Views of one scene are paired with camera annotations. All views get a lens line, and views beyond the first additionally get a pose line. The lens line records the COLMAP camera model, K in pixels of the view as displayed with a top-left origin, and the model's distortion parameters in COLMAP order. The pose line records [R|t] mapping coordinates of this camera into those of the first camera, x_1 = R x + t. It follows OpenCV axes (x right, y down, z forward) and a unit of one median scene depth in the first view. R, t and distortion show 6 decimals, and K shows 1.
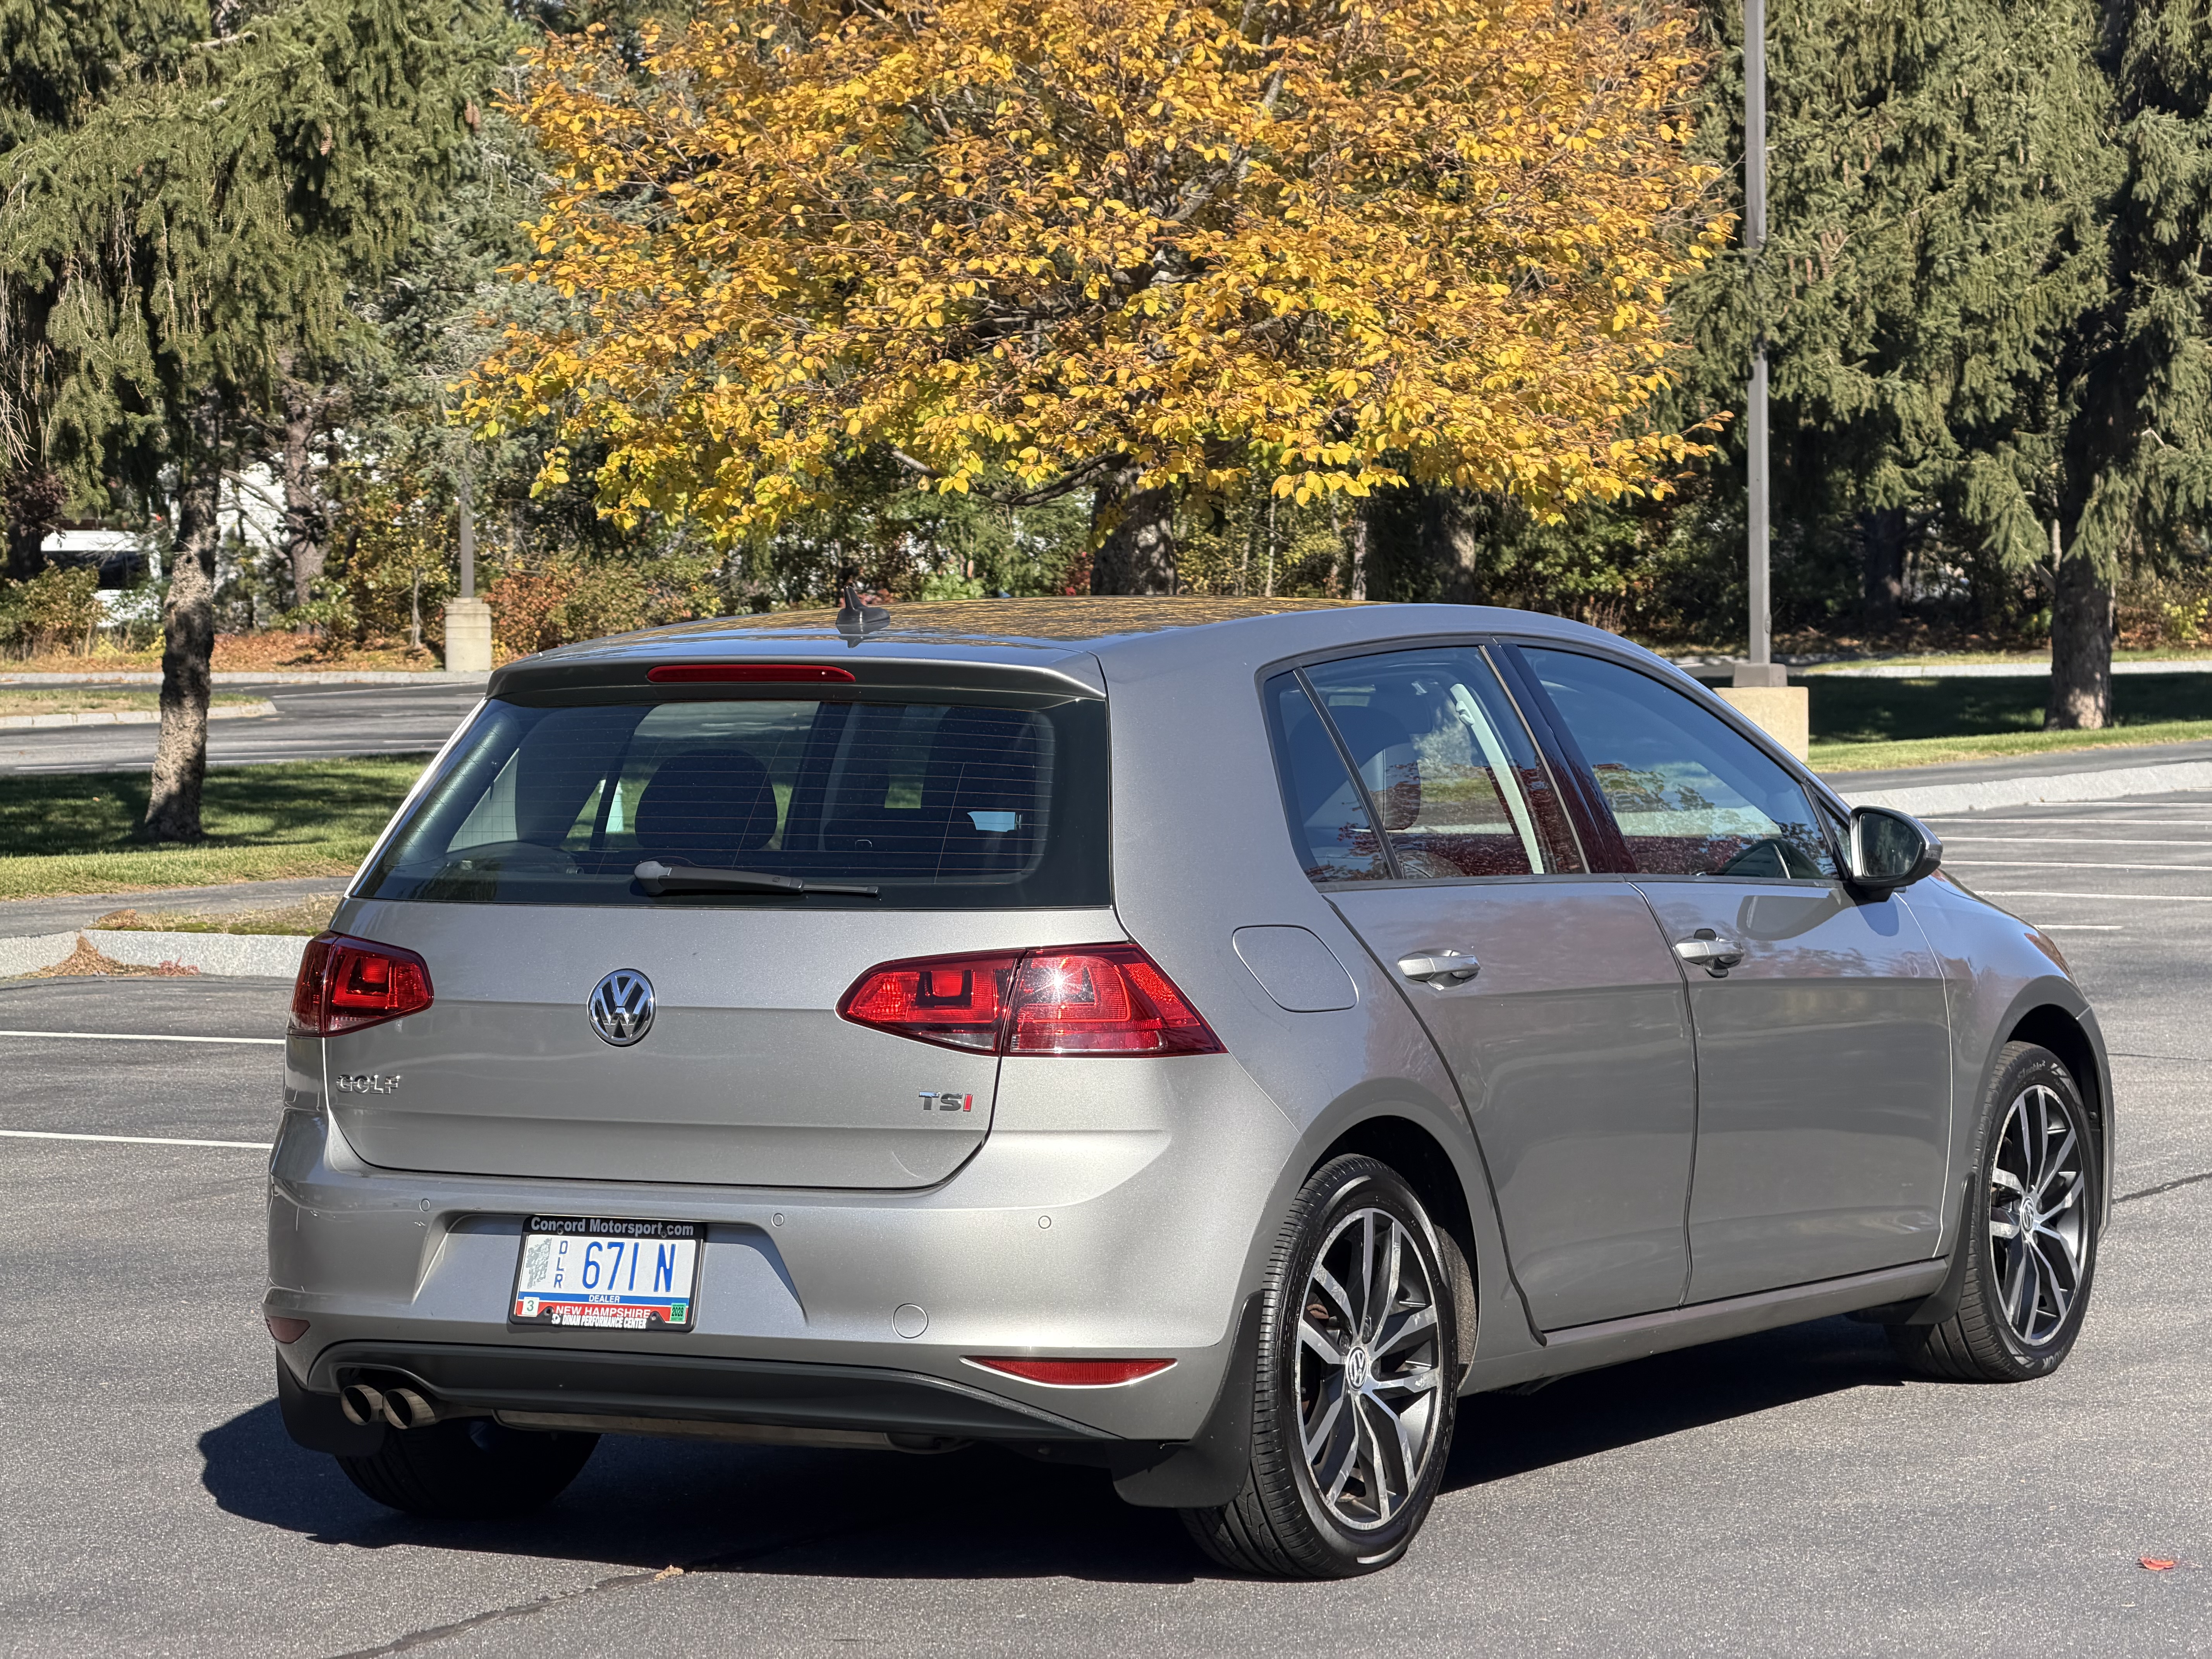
lens RADIAL K [[6792.5, 0, 1116.2], [0, 6792.5, 819.5], [0, 0, 1]] dist [0.223018, 0.000000]
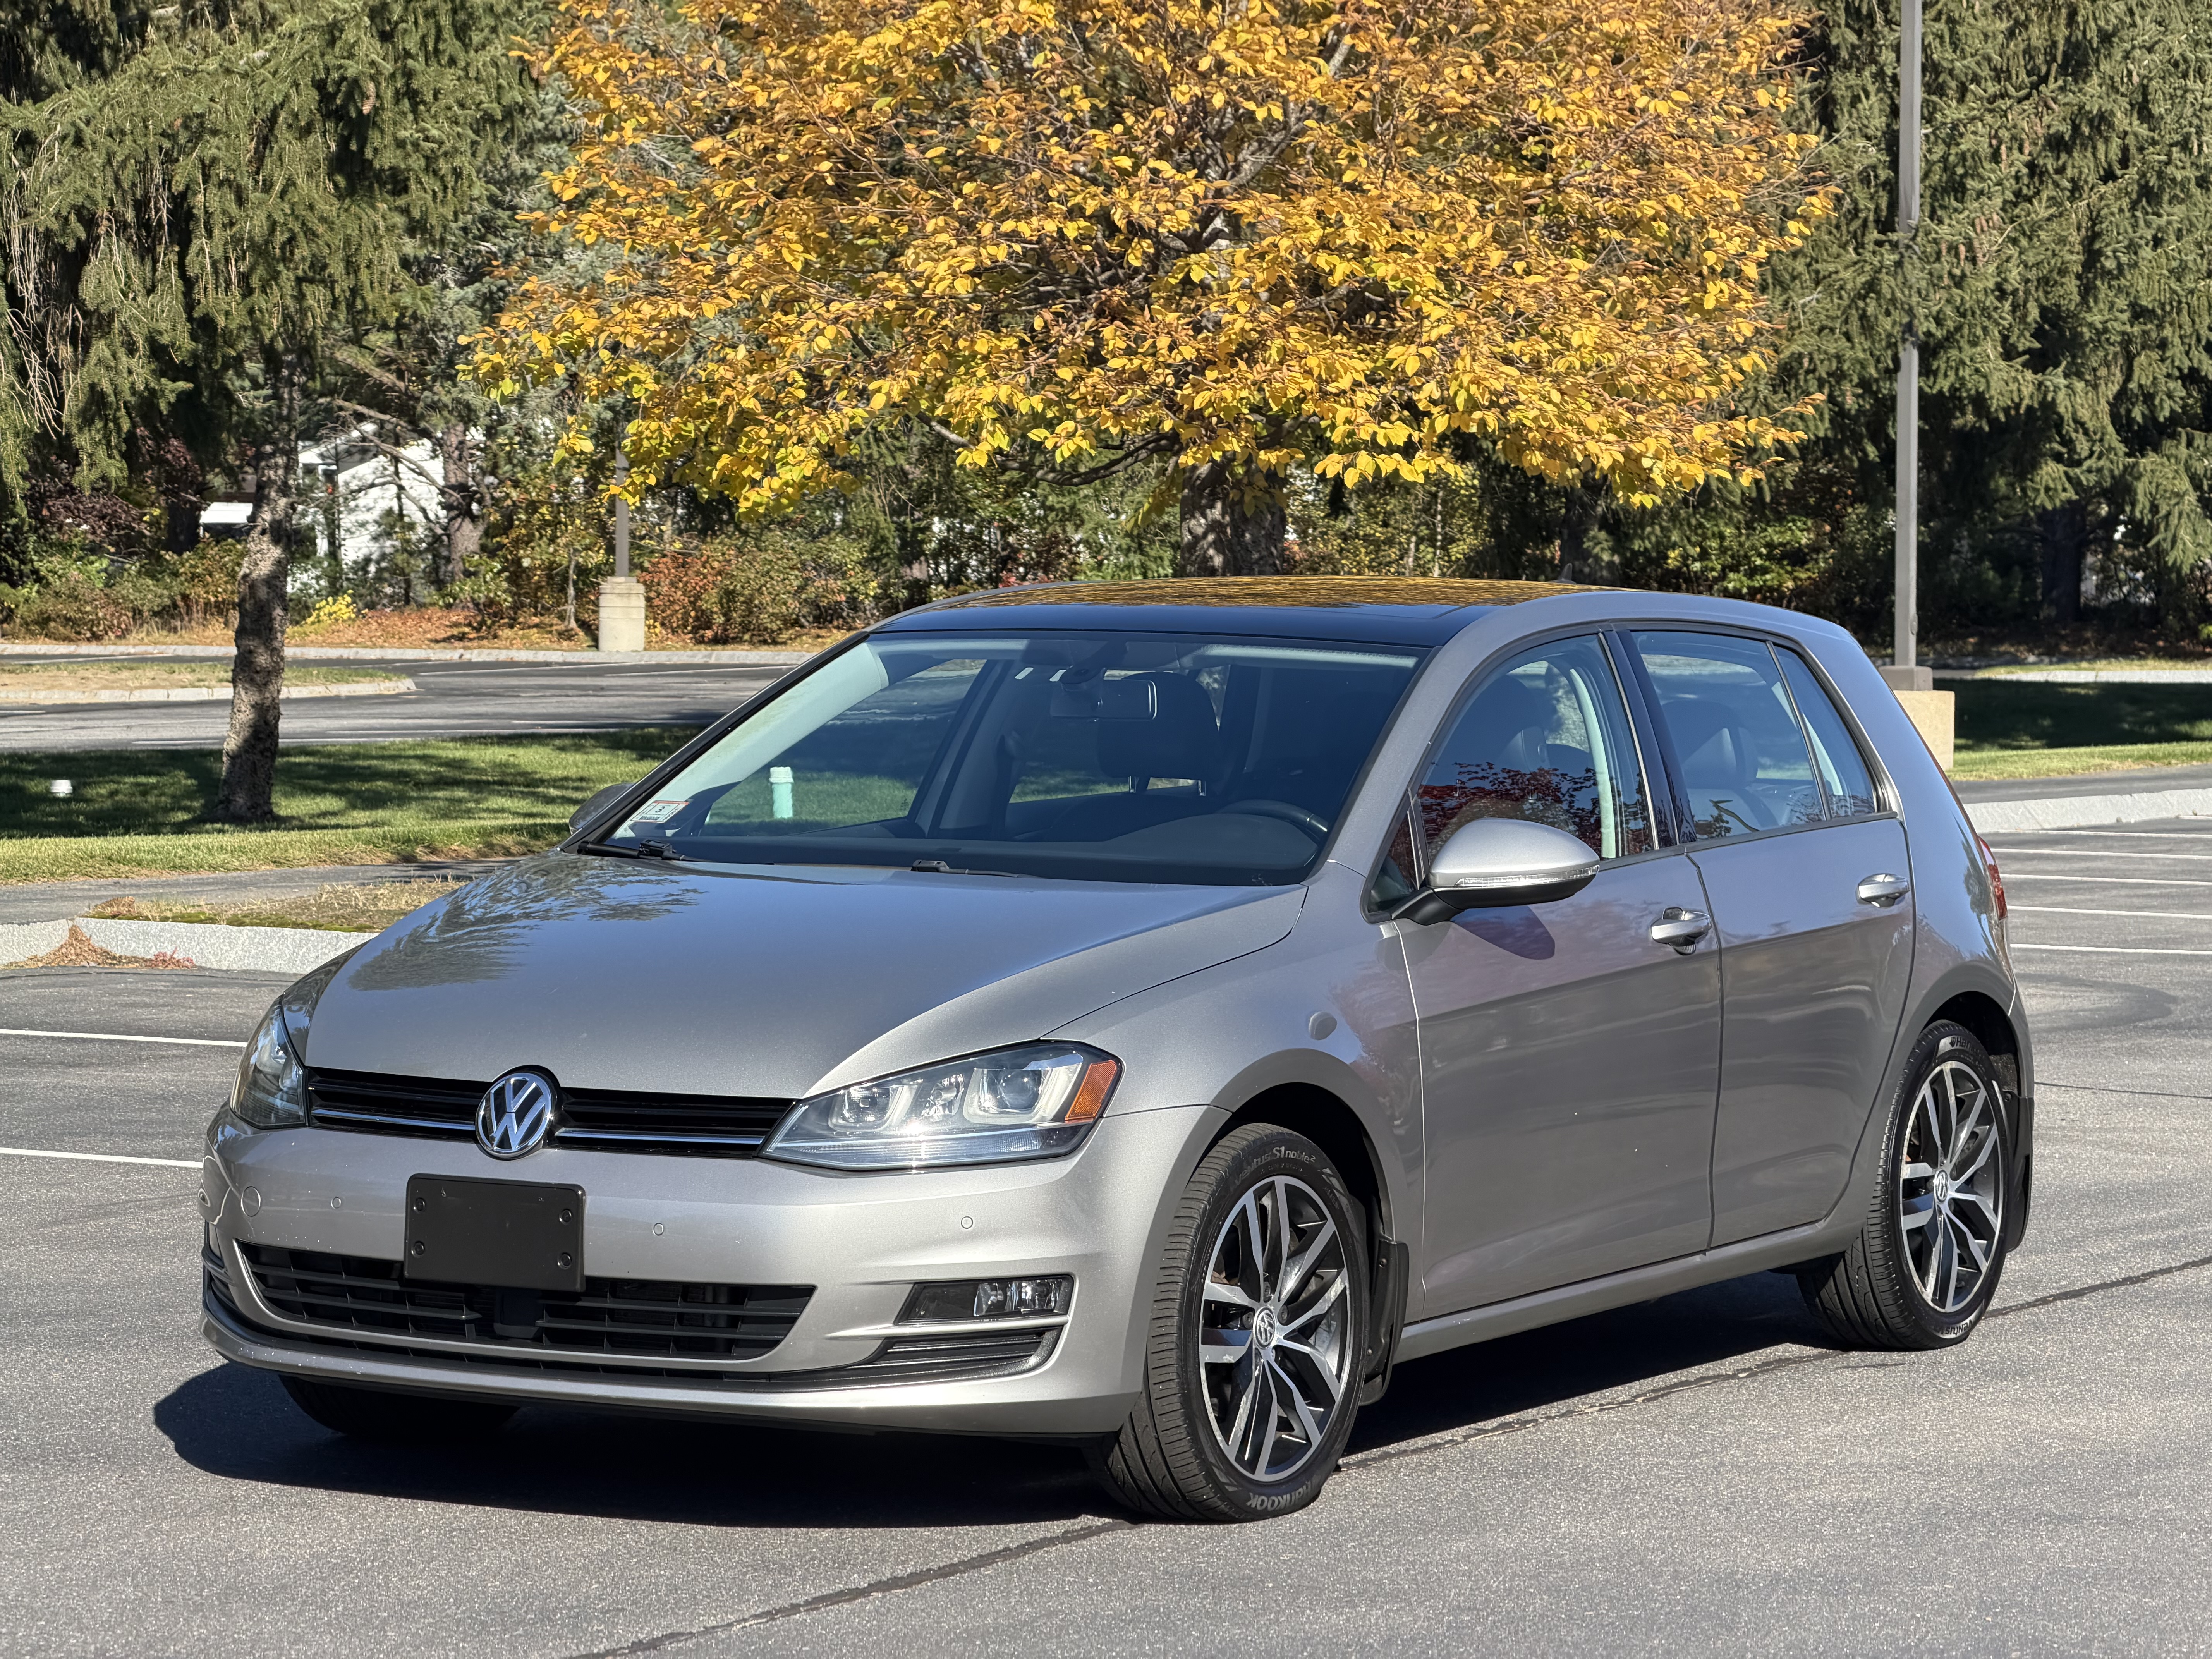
lens RADIAL K [[6792.5, 0, 1128.6], [0, 6792.5, 817.2], [0, 0, 1]] dist [0.223018, 0.000000]
pose [[0.999477, 0.017123, -0.027441, 0.017862], [-0.017091, 0.999853, 0.001405, -0.001433], [0.027461, -0.000936, 0.999622, 0.049997]]
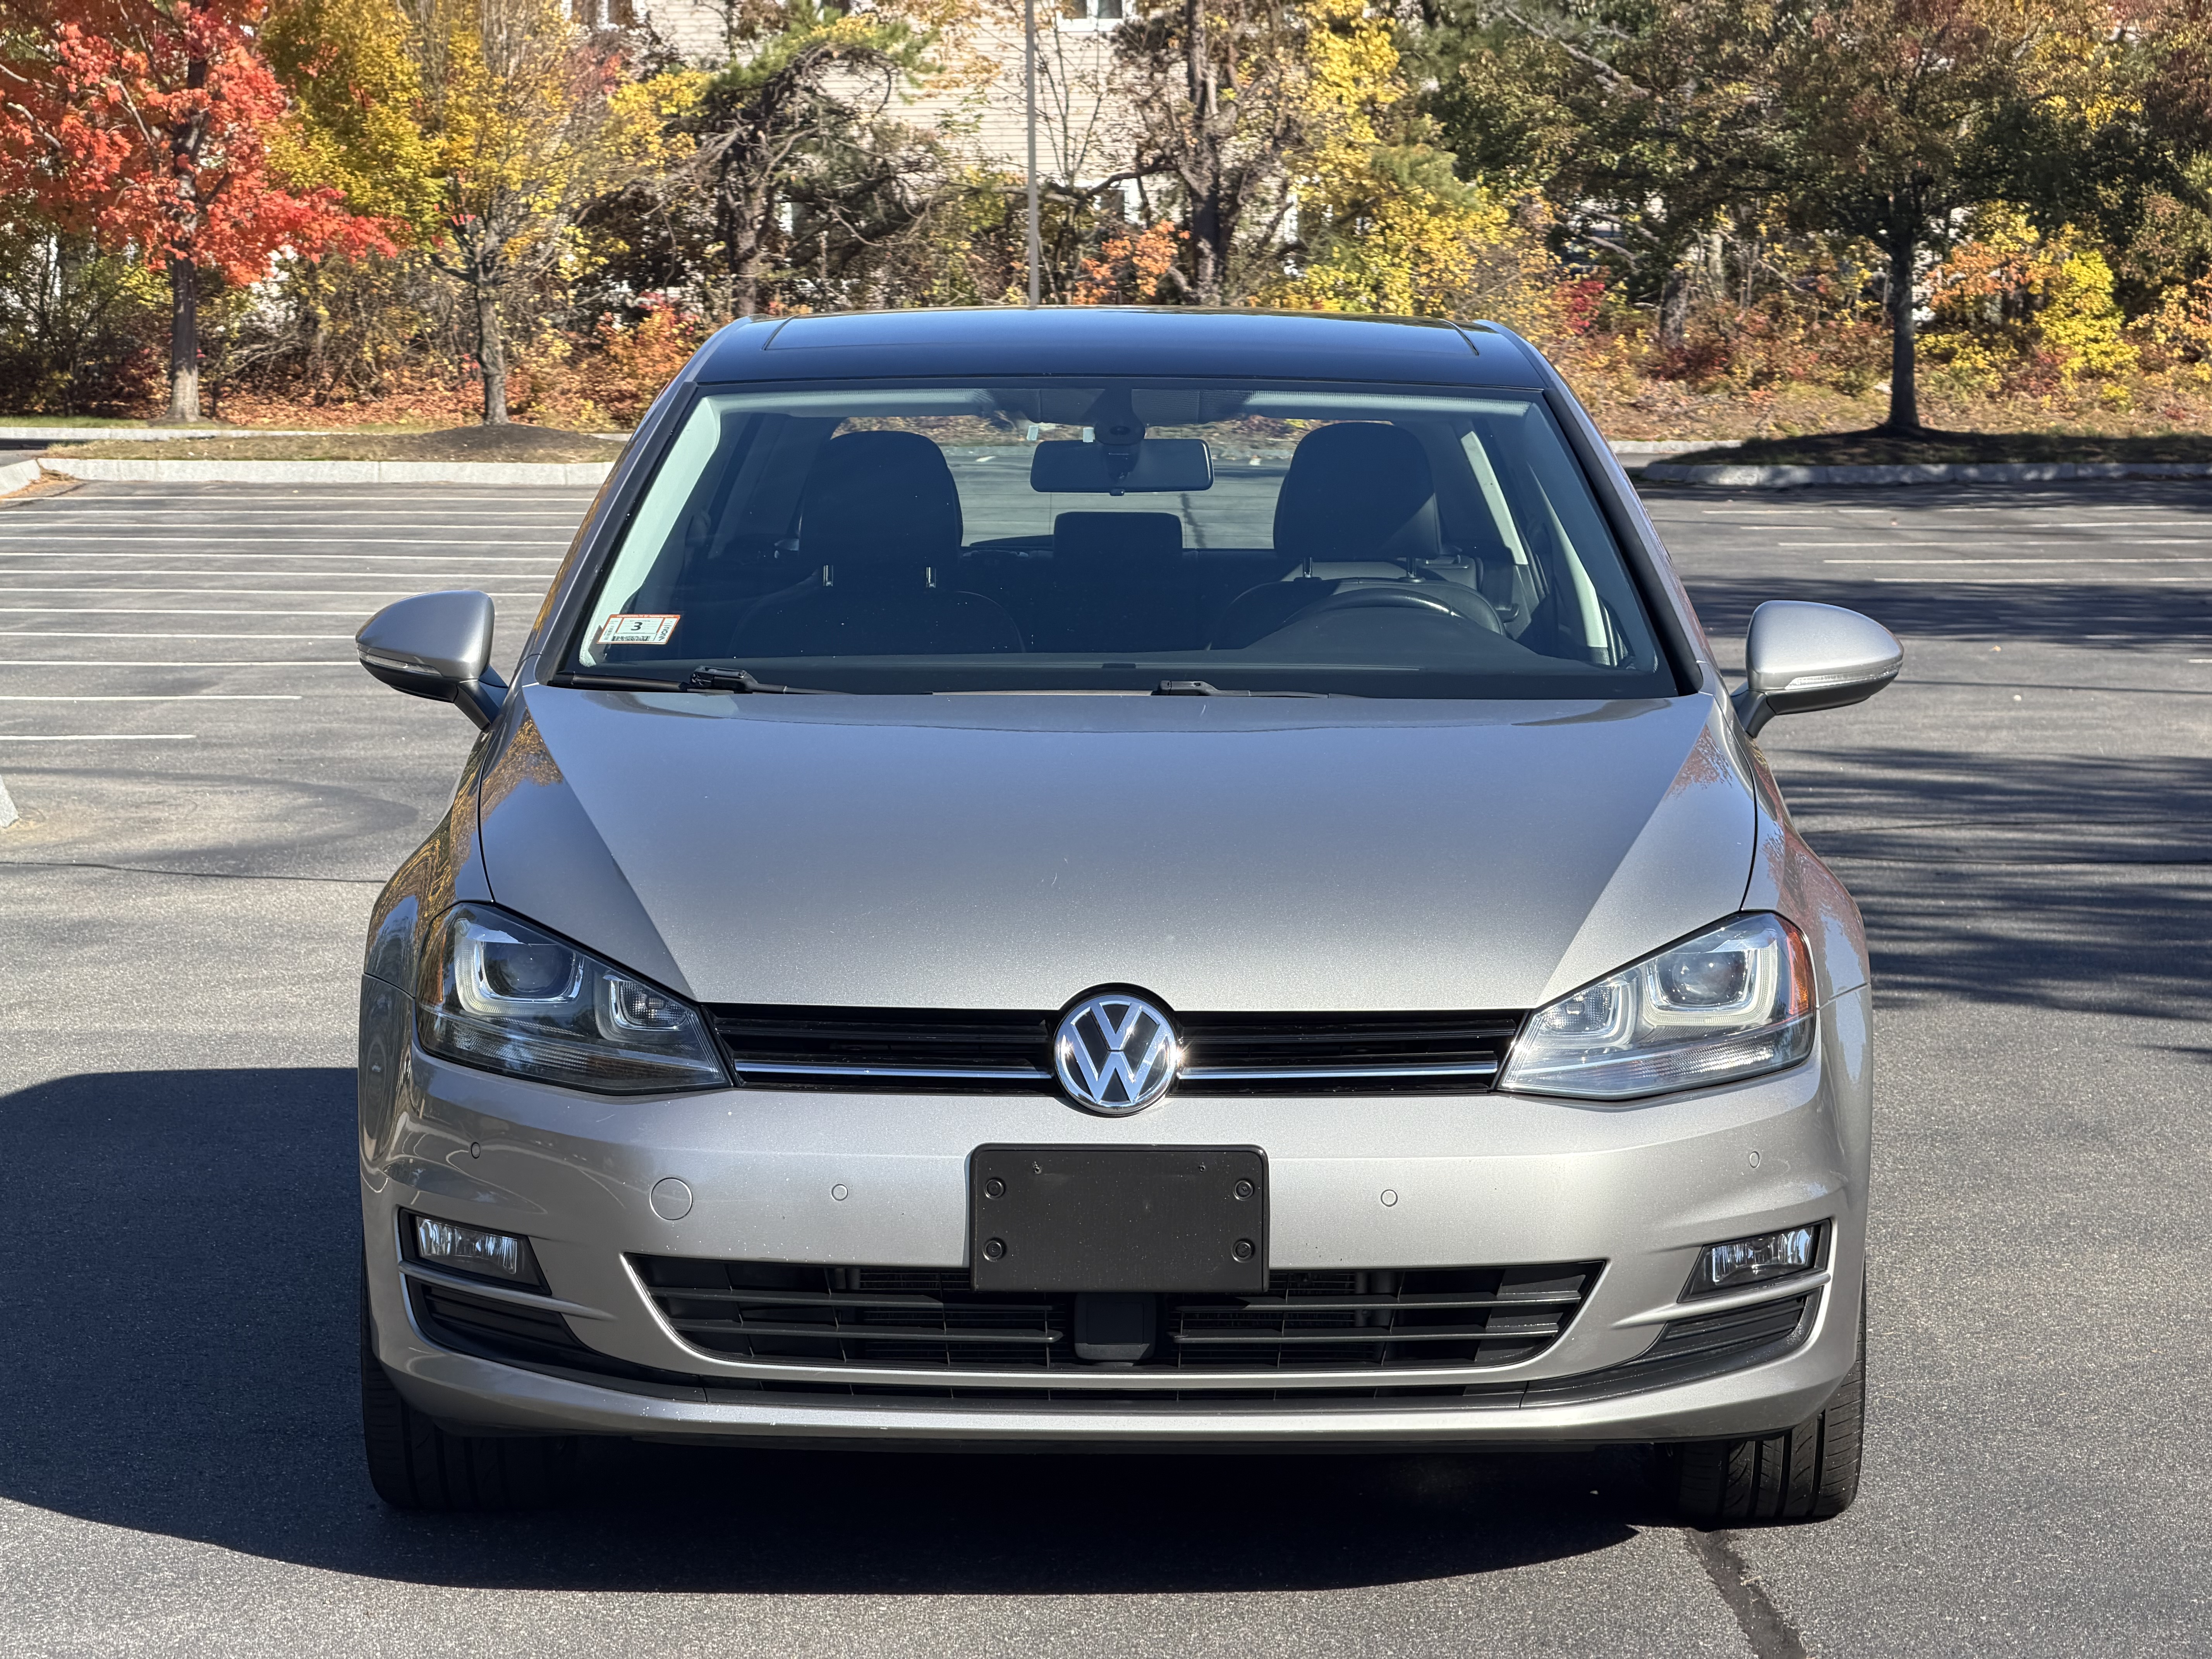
lens RADIAL K [[6792.5, 0, 1108.6], [0, 6792.5, 823.0], [0, 0, 1]] dist [0.223018, 0.000000]
pose [[0.869997, -0.029449, 0.492177, -0.153172], [0.012171, 0.999193, 0.038272, -0.003412], [-0.492907, -0.027306, 0.869653, 0.184668]]
